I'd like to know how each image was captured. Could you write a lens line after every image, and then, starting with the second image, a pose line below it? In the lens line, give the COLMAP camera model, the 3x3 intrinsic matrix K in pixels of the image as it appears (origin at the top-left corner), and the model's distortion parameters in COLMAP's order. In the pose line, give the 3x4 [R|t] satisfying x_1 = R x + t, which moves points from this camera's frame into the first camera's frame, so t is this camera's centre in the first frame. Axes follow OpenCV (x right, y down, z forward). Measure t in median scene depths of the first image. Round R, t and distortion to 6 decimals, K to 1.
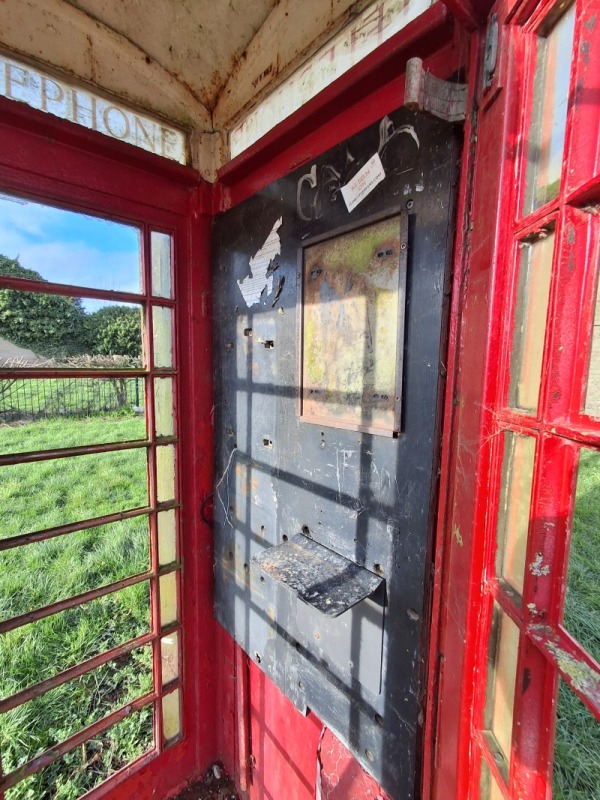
lens RADIAL K [[363.7, 0, 300.0], [0, 363.7, 400.0], [0, 0, 1]] dist [0.000096, 0.000014]
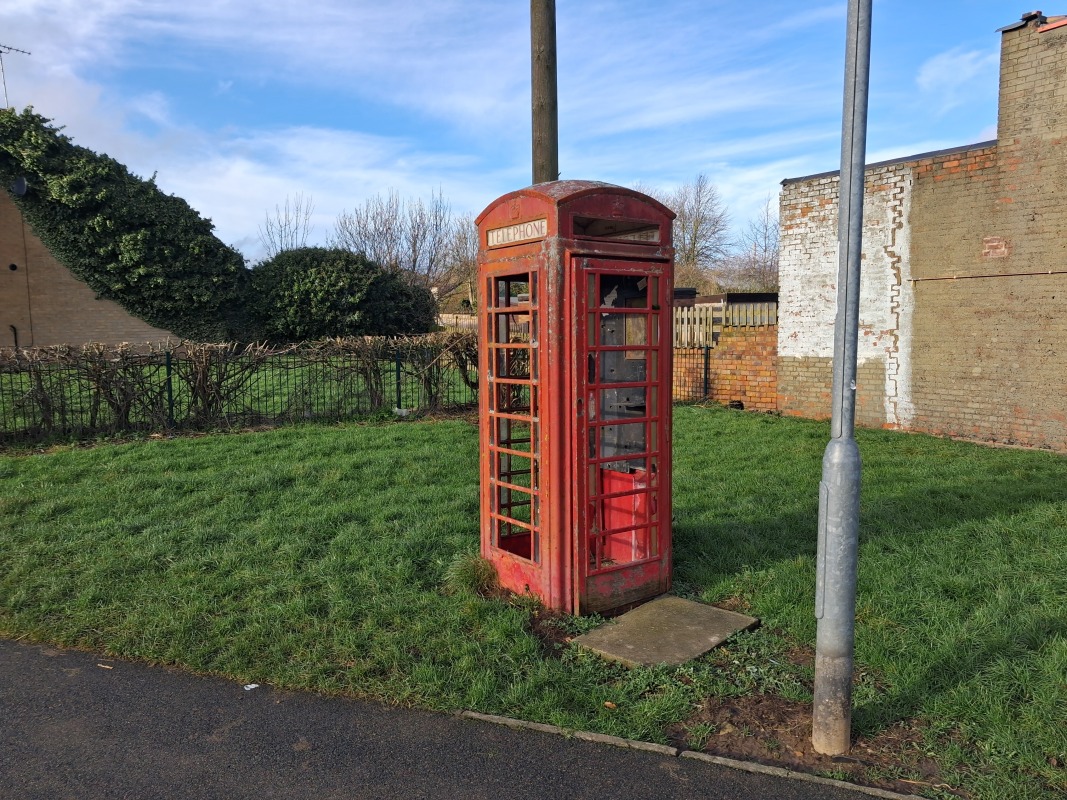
lens RADIAL K [[841.2, 0, 533.5], [0, 841.2, 400.0], [0, 0, 1]] dist [0.000949, -0.009319]
pose [[0.992167, -0.016477, -0.123827, 0.080813], [0.012184, 0.999301, -0.035348, 0.491030], [0.124322, 0.033562, 0.991674, -4.561311]]
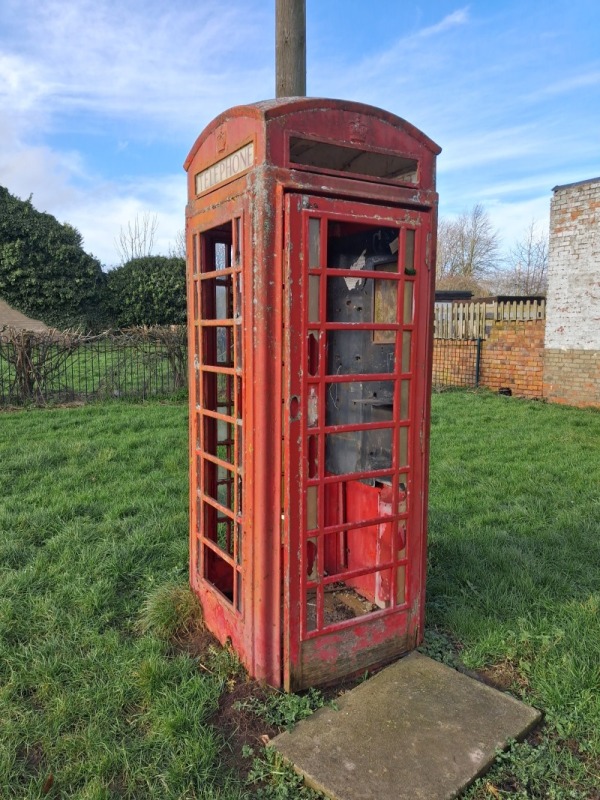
lens RADIAL K [[631.4, 0, 288.4], [0, 631.4, 399.1], [0, 0, 1]] dist [-0.016062, -0.004565]
pose [[0.977330, 0.009347, -0.211515, 0.258307], [-0.010642, 0.999931, -0.004984, 0.347789], [0.211453, 0.007122, 0.977362, -2.352598]]
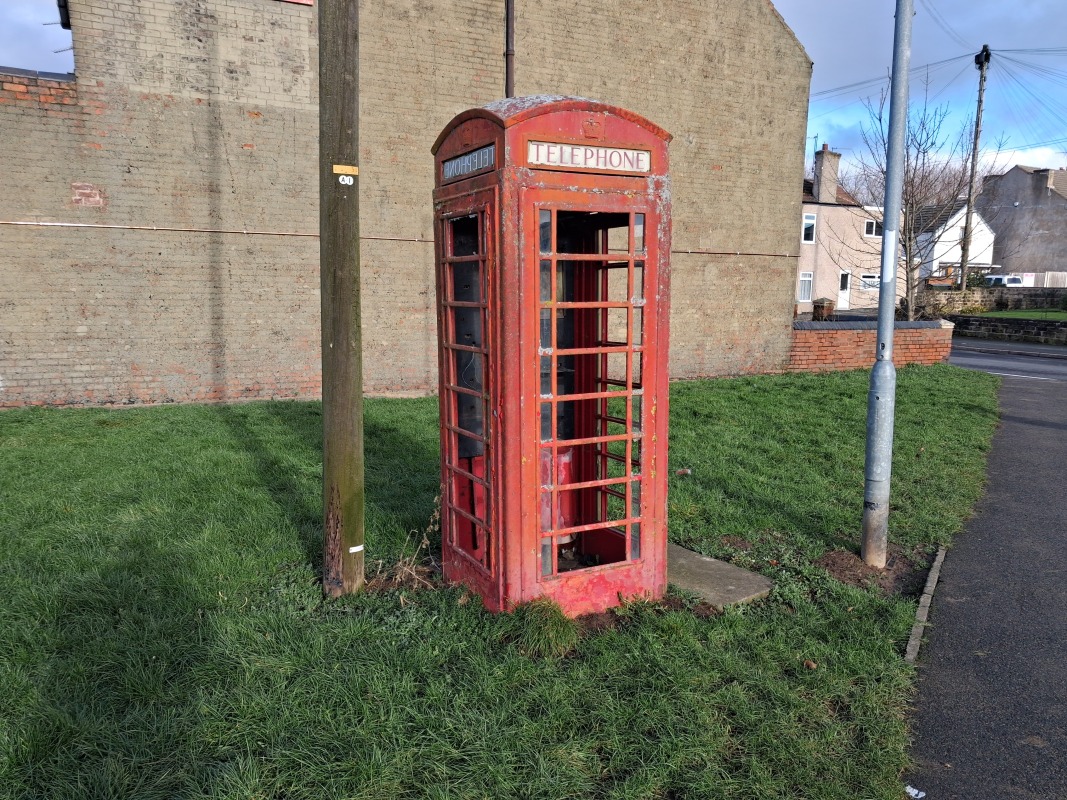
lens RADIAL K [[821.9, 0, 567.0], [0, 821.9, 402.6], [0, 0, 1]] dist [0.067067, -0.106979]
pose [[0.210829, -0.151199, 0.965759, -4.388760], [0.108466, 0.985483, 0.130608, -0.069049], [-0.971487, 0.077216, 0.224168, -0.372351]]
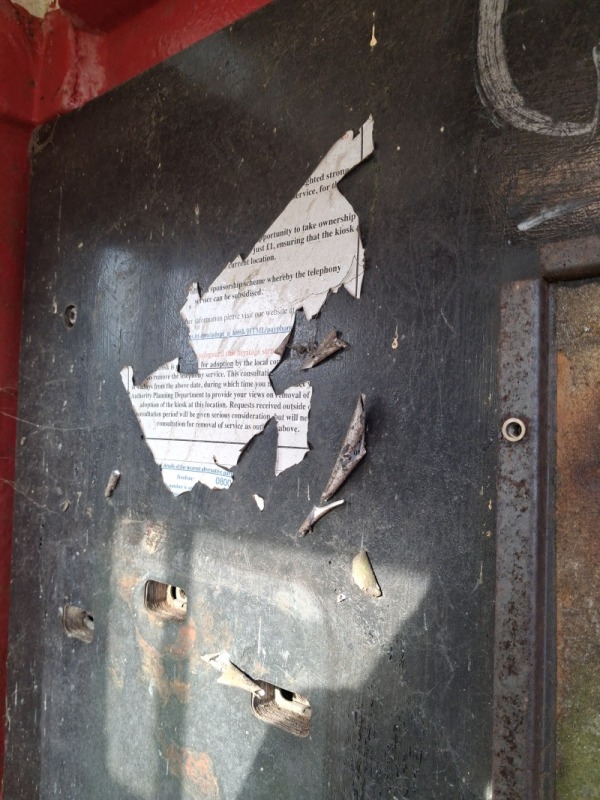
lens RADIAL K [[630.7, 0, 300.0], [0, 630.7, 400.0], [0, 0, 1]] dist [0.000949, -0.009319]
pose [[0.987085, 0.016171, 0.159381, -0.124613], [0.005338, 0.991020, -0.133610, -0.256582], [-0.160111, 0.132735, 0.978134, 0.582505]]
